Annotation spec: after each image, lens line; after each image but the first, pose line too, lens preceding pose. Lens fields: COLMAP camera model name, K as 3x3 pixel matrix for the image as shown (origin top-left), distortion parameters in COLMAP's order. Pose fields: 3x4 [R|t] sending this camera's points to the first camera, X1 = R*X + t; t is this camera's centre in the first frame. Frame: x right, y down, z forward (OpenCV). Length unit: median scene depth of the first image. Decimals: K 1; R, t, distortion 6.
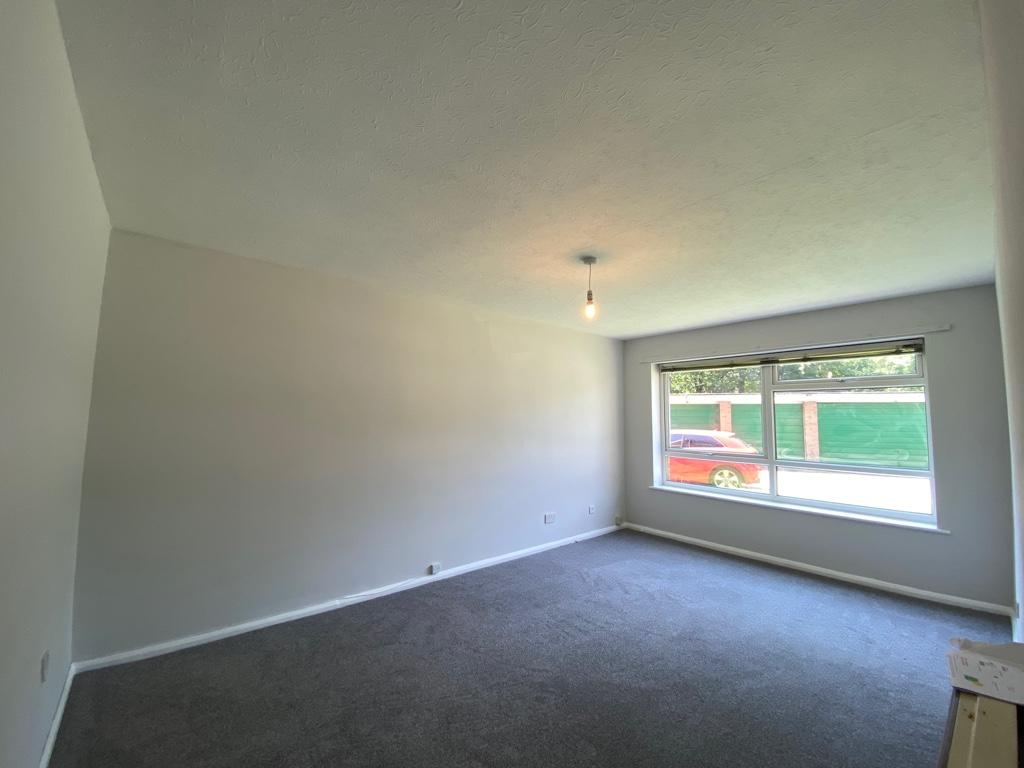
lens RADIAL K [[419.7, 0, 512.0], [0, 419.7, 384.0], [0, 0, 1]] dist [-0.000883, -0.000138]
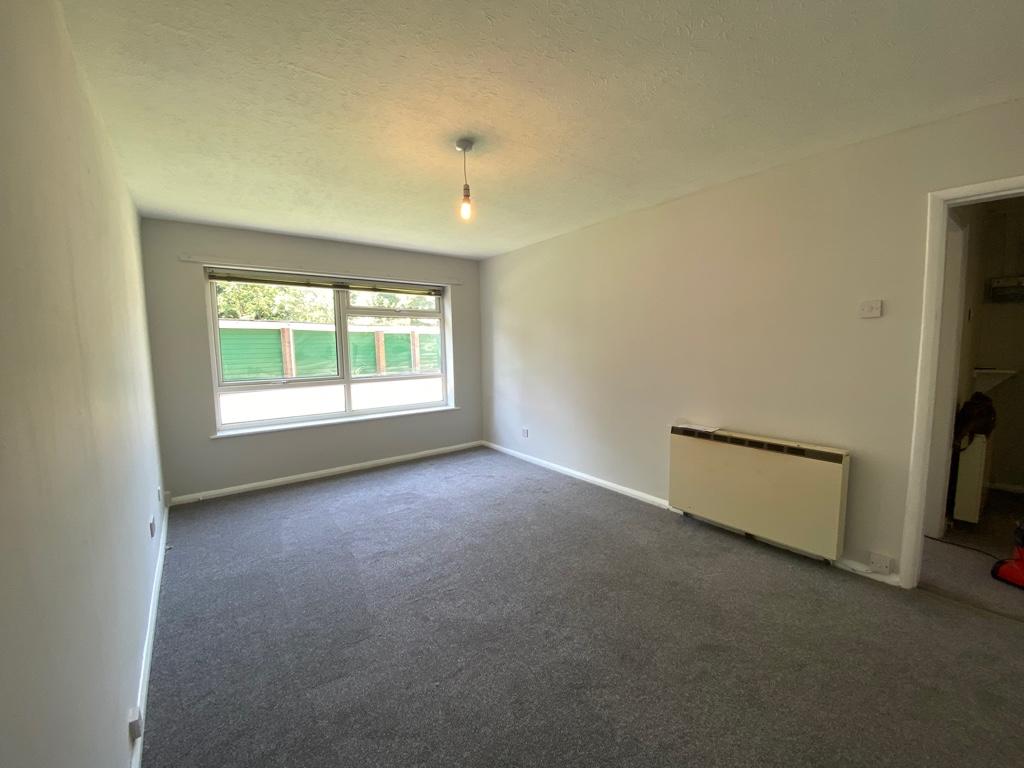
lens RADIAL K [[410.0, 0, 512.0], [0, 410.0, 384.0], [0, 0, 1]] dist [0.000427, 0.000003]
pose [[0.039009, -0.109519, 0.993219, -0.448104], [-0.066506, 0.991487, 0.111940, 0.048716], [-0.997023, -0.070422, 0.031393, 0.583128]]
